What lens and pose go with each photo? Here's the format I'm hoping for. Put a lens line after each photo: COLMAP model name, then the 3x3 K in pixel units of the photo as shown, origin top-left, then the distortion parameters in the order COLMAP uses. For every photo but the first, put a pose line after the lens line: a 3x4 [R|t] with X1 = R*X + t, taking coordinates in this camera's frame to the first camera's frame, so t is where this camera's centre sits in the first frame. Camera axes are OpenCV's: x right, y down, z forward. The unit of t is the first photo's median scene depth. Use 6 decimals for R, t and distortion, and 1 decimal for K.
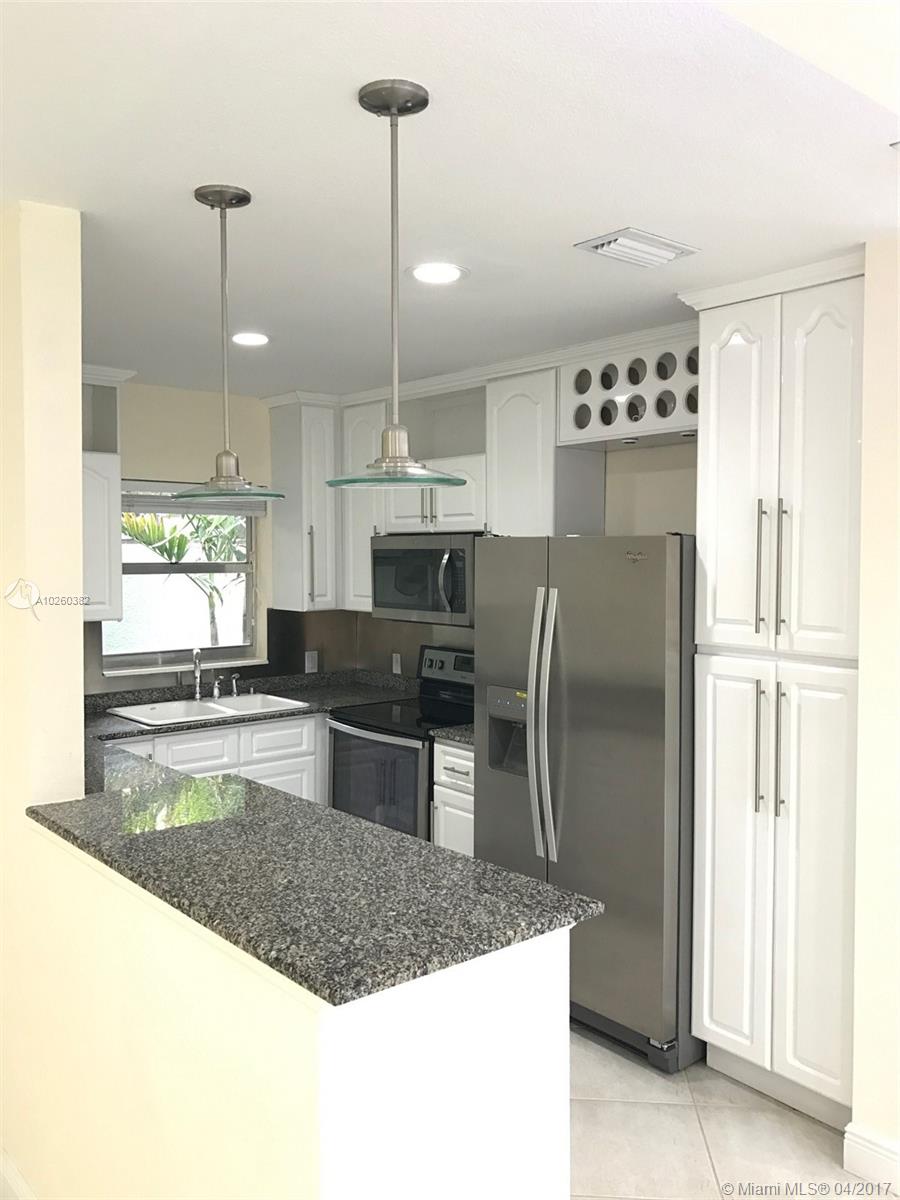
lens RADIAL K [[988.7, 0, 460.3], [0, 988.7, 597.4], [0, 0, 1]] dist [0.031380, -0.042811]
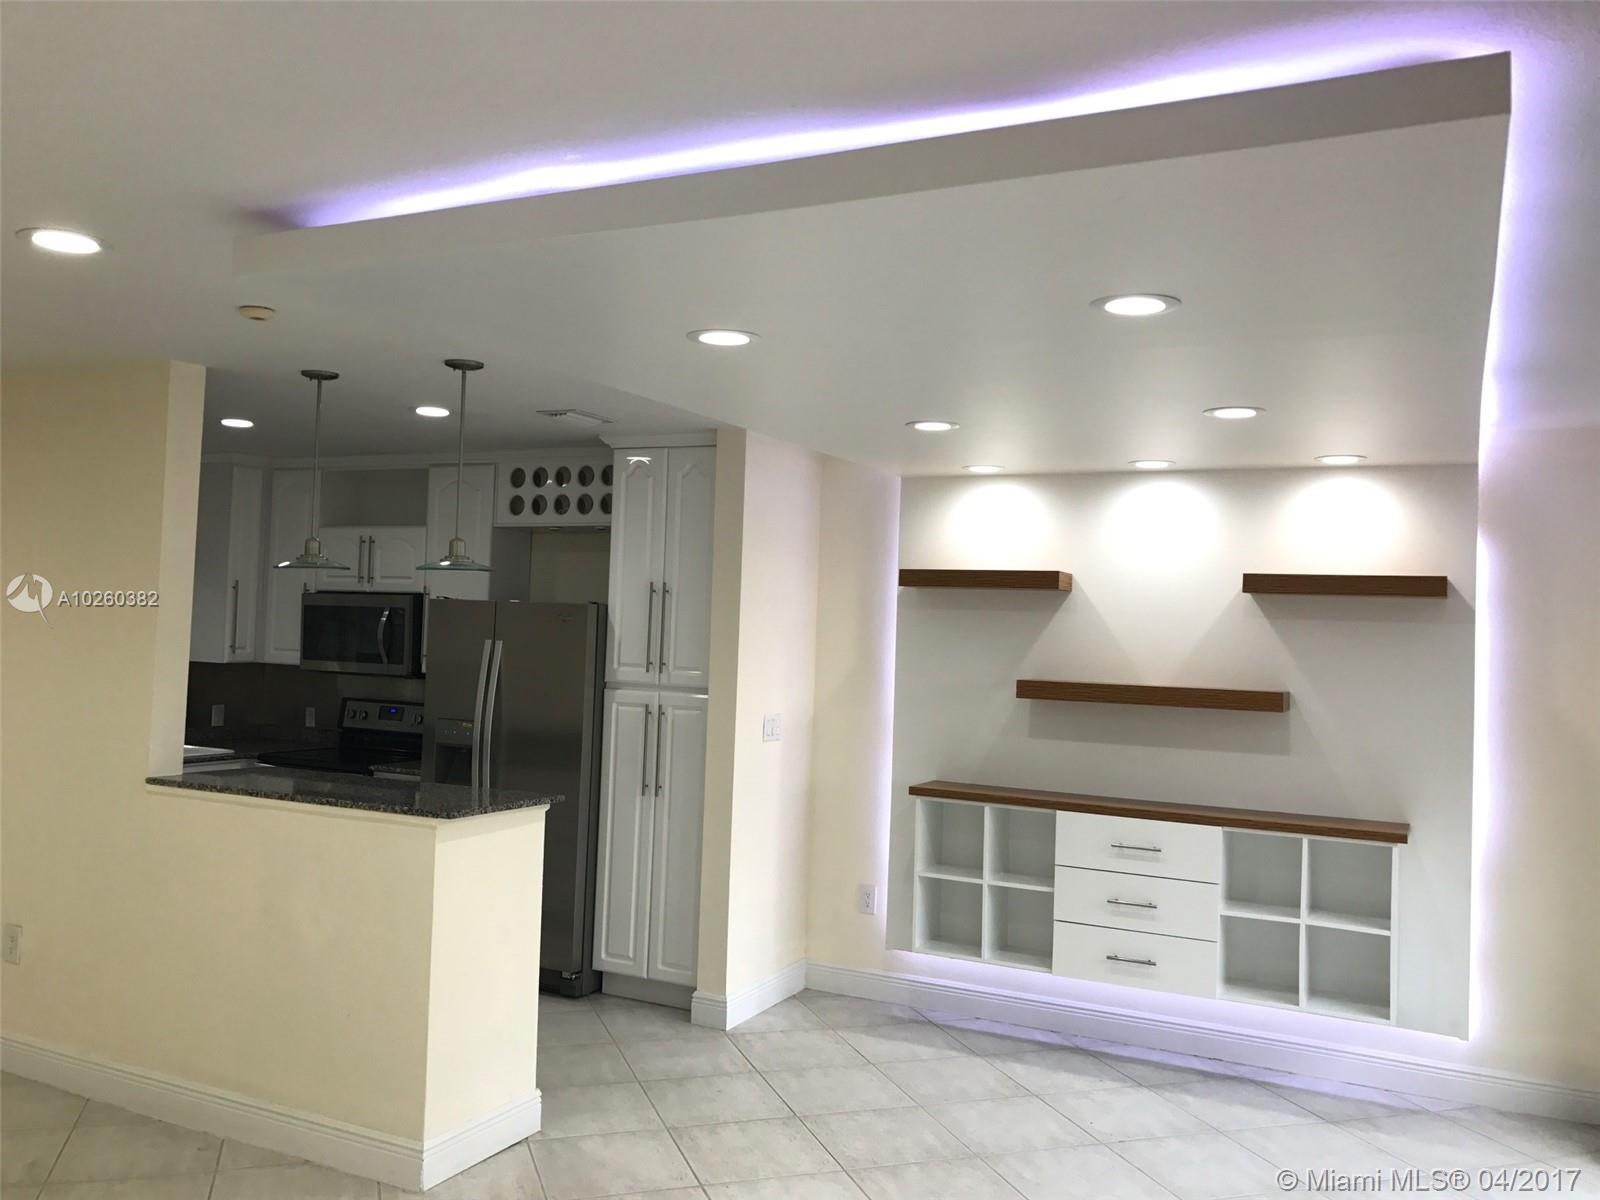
lens RADIAL K [[1318.3, 0, 807.3], [0, 1318.3, 576.5], [0, 0, 1]] dist [0.031380, -0.042811]
pose [[0.917830, 0.048253, 0.394031, -0.247586], [-0.016242, 0.996319, -0.084176, 0.051780], [-0.396642, 0.070859, 0.915234, -0.850026]]
